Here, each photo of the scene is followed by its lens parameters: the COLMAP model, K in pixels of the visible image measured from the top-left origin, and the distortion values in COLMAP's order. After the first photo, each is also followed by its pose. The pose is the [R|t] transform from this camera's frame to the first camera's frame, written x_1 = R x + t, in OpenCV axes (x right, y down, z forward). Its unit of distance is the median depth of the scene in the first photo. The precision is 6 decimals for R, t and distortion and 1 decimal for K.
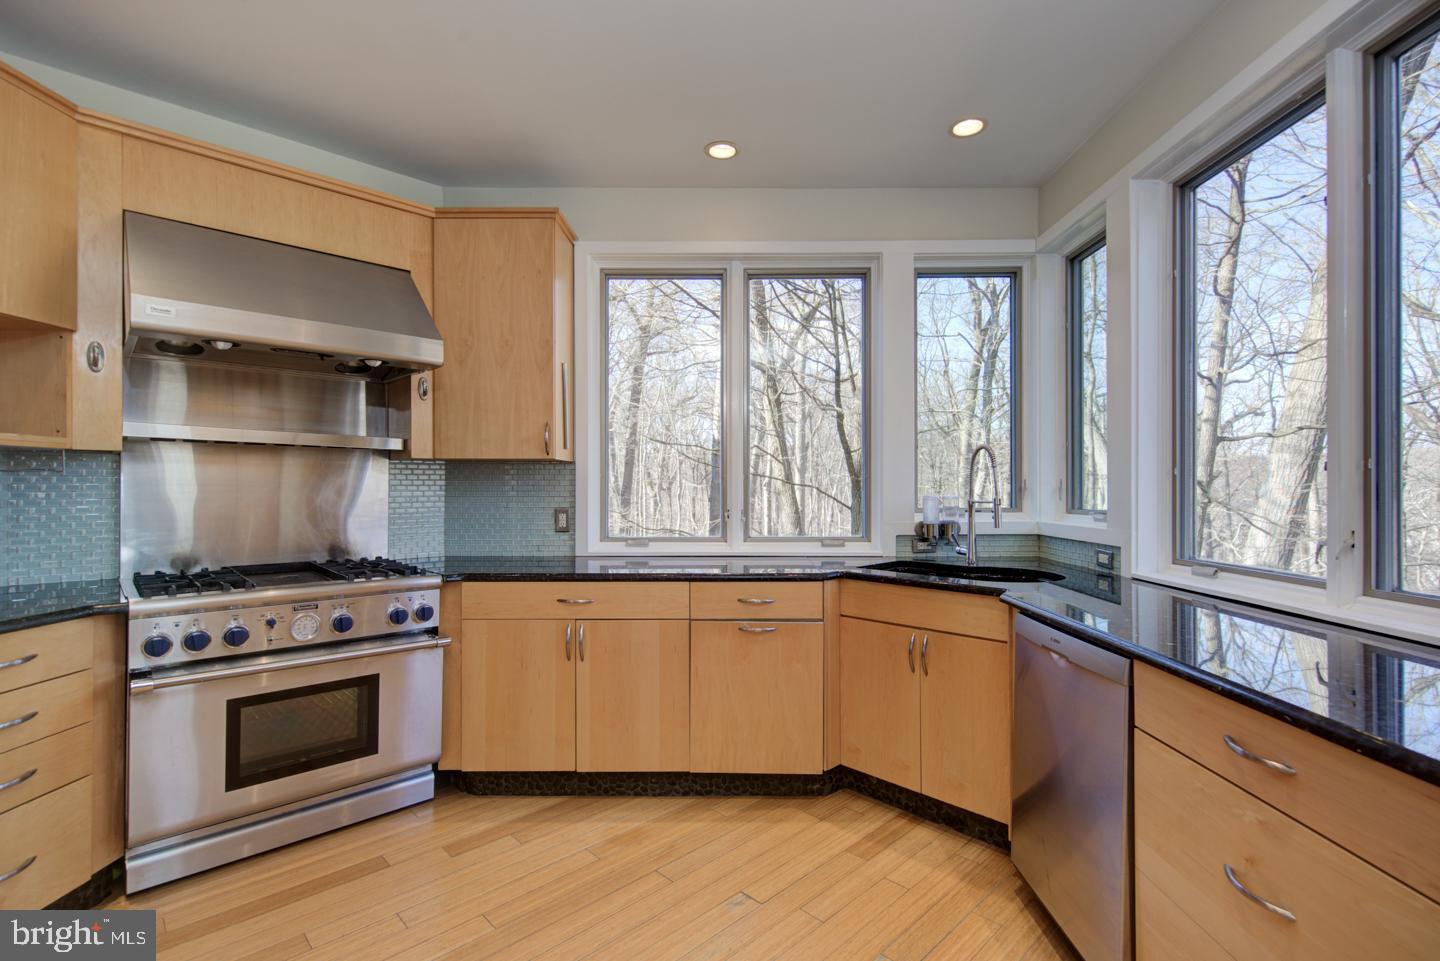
lens RADIAL K [[668.0, 0, 730.4], [0, 668.0, 483.7], [0, 0, 1]] dist [0.012791, -0.000025]
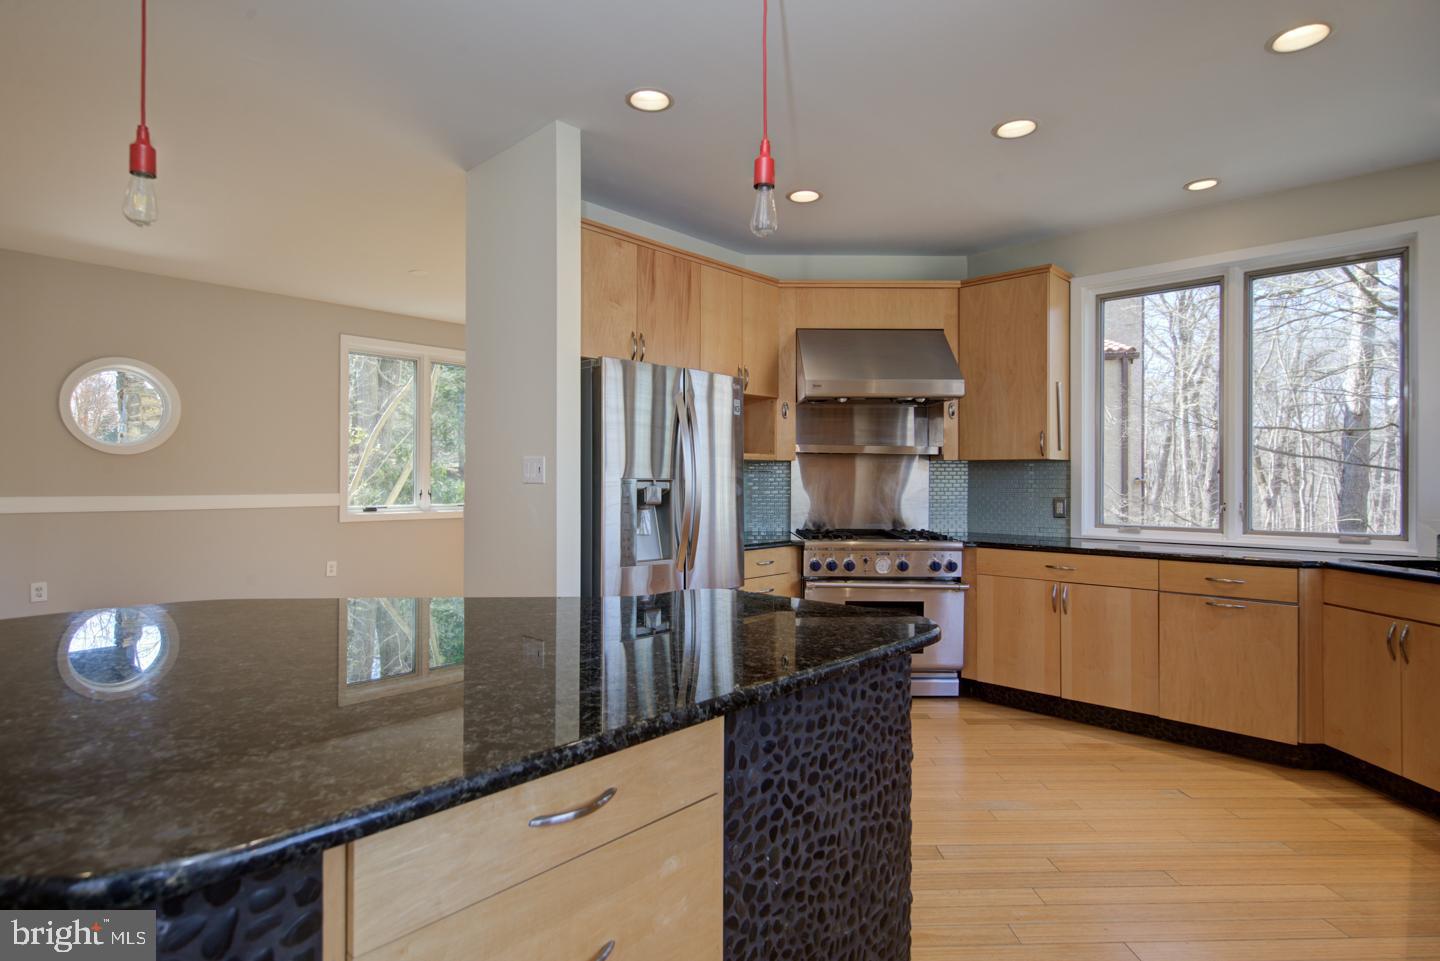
lens RADIAL K [[748.0, 0, 720.0], [0, 748.0, 480.5], [0, 0, 1]] dist [0.001272, -0.001221]
pose [[0.736952, 0.003872, -0.675934, 0.265437], [0.000871, 0.999977, 0.006678, -0.006387], [0.675944, -0.005510, 0.736932, -0.528019]]
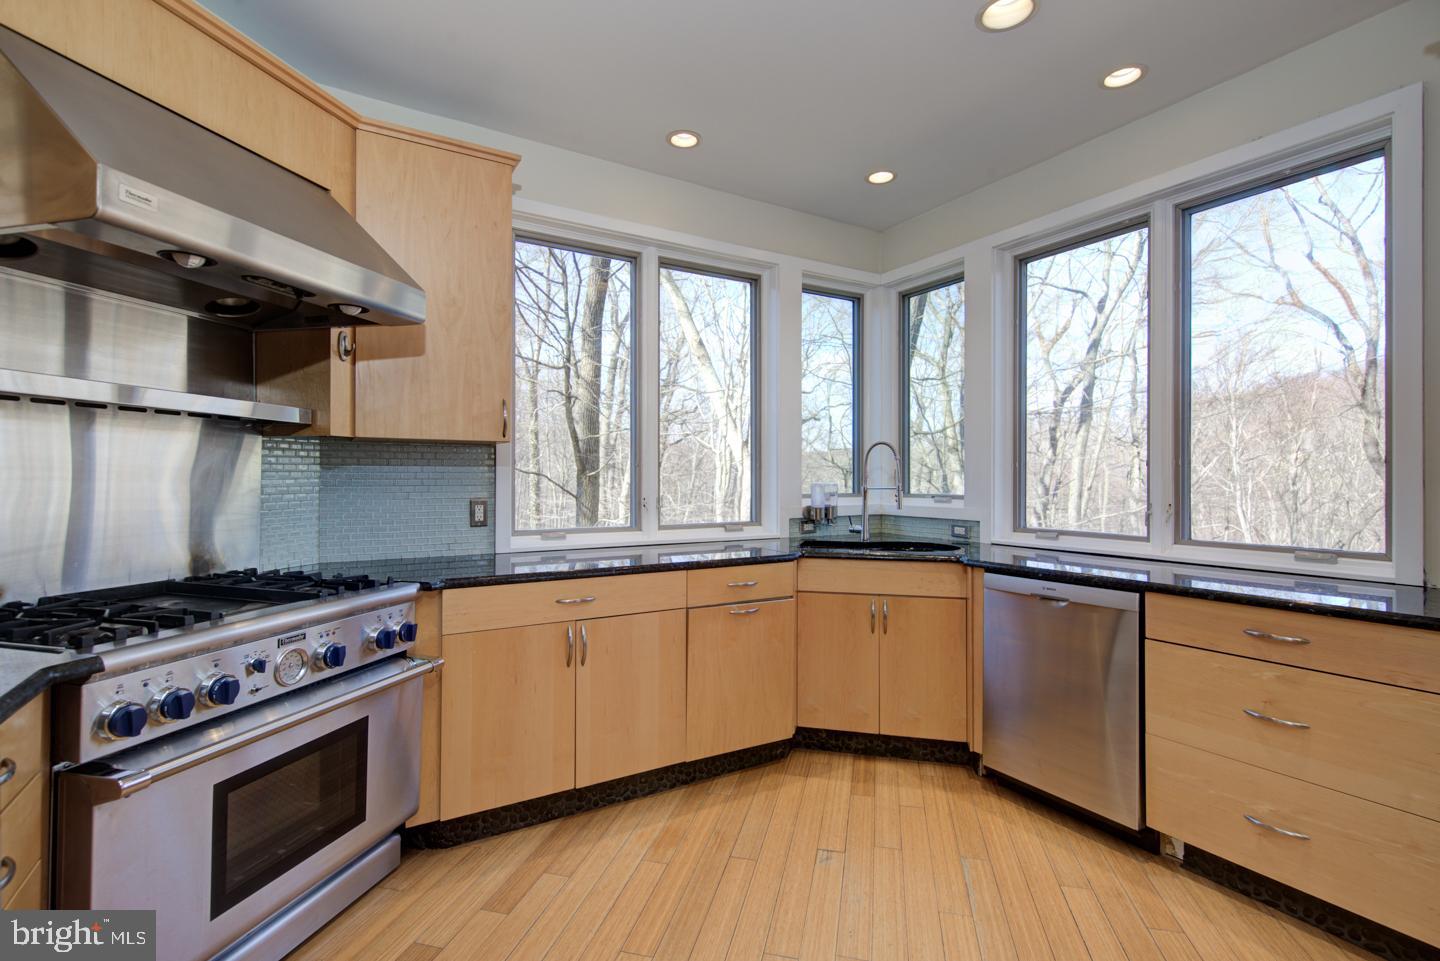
lens RADIAL K [[674.7, 0, 718.2], [0, 674.7, 474.5], [0, 0, 1]] dist [0.014842, -0.000310]
pose [[0.853288, 0.004791, 0.521418, -0.539190], [-0.006279, 0.999980, 0.001088, 0.003191], [-0.521402, -0.004202, 0.853301, 0.119582]]
